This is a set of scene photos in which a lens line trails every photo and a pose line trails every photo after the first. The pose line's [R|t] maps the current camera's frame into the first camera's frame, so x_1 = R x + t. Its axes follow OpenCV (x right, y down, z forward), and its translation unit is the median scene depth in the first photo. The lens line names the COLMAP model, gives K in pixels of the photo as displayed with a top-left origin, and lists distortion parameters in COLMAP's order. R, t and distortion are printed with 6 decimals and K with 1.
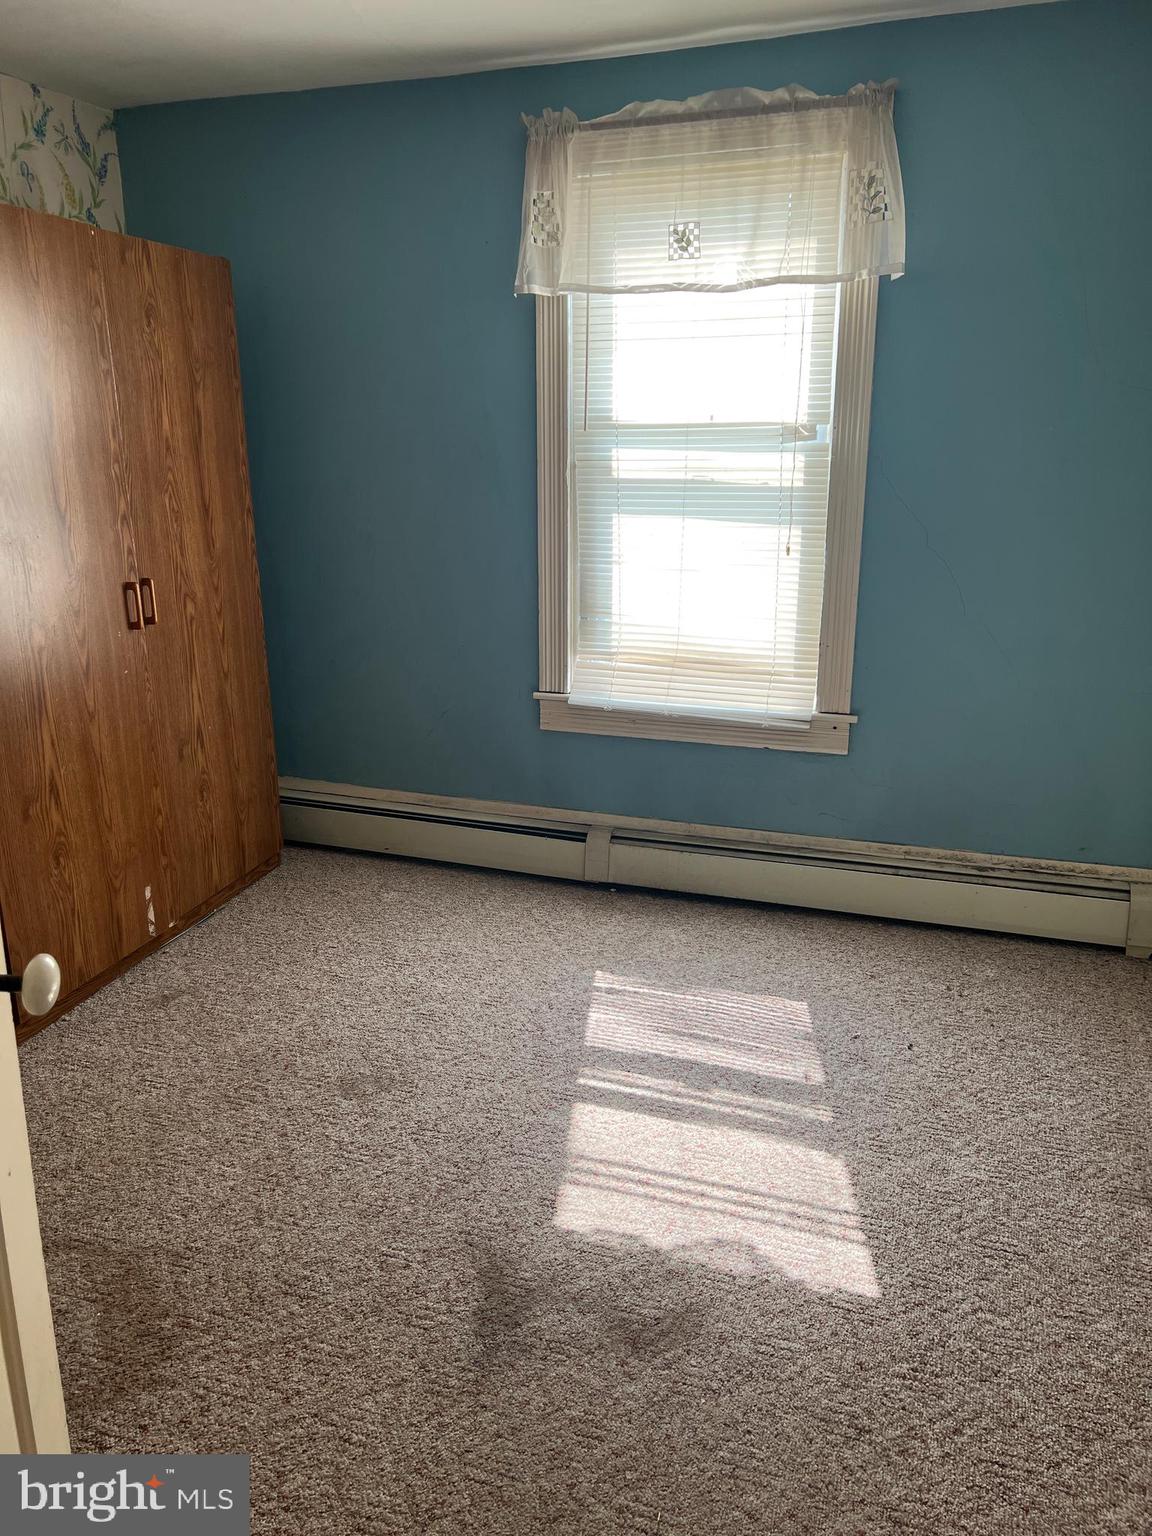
lens RADIAL K [[1158.3, 0, 578.8], [0, 1158.3, 764.5], [0, 0, 1]] dist [0.051883, -0.048968]
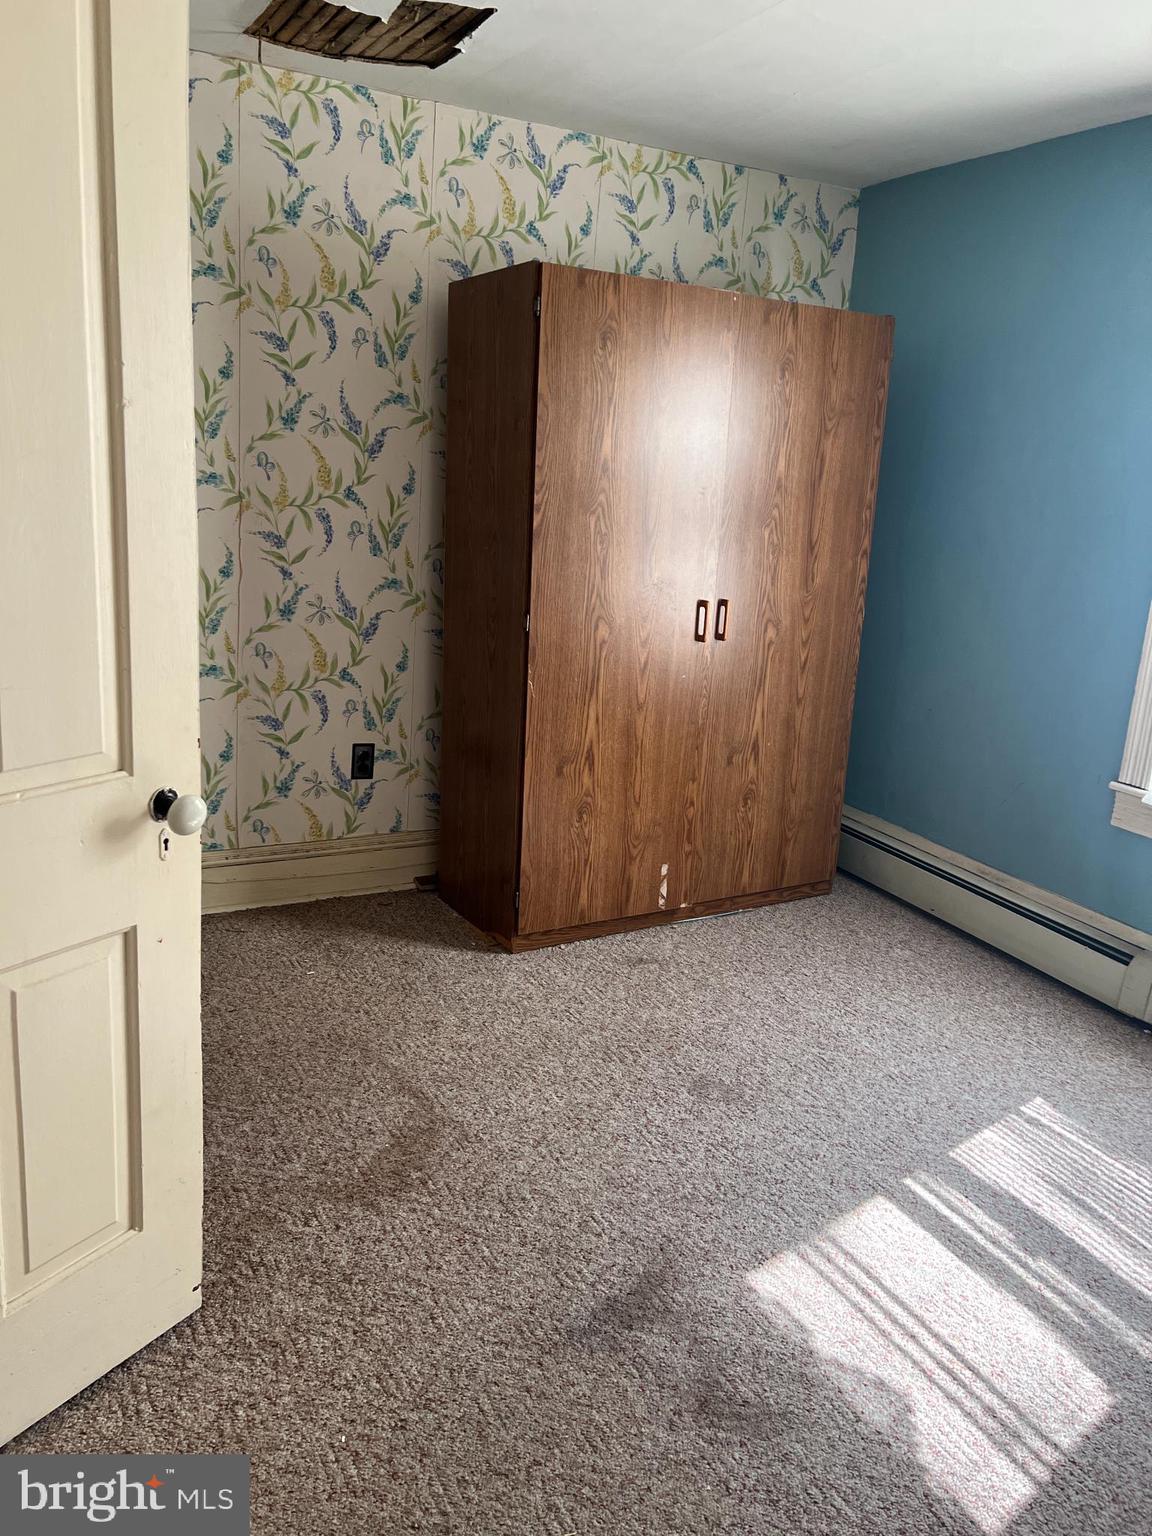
lens RADIAL K [[1158.3, 0, 581.9], [0, 1158.3, 758.1], [0, 0, 1]] dist [0.051883, -0.048968]
pose [[0.731447, 0.208159, -0.649349, 0.315571], [-0.243061, 0.969307, 0.036935, -0.020117], [0.637108, 0.130816, 0.759593, 0.087736]]
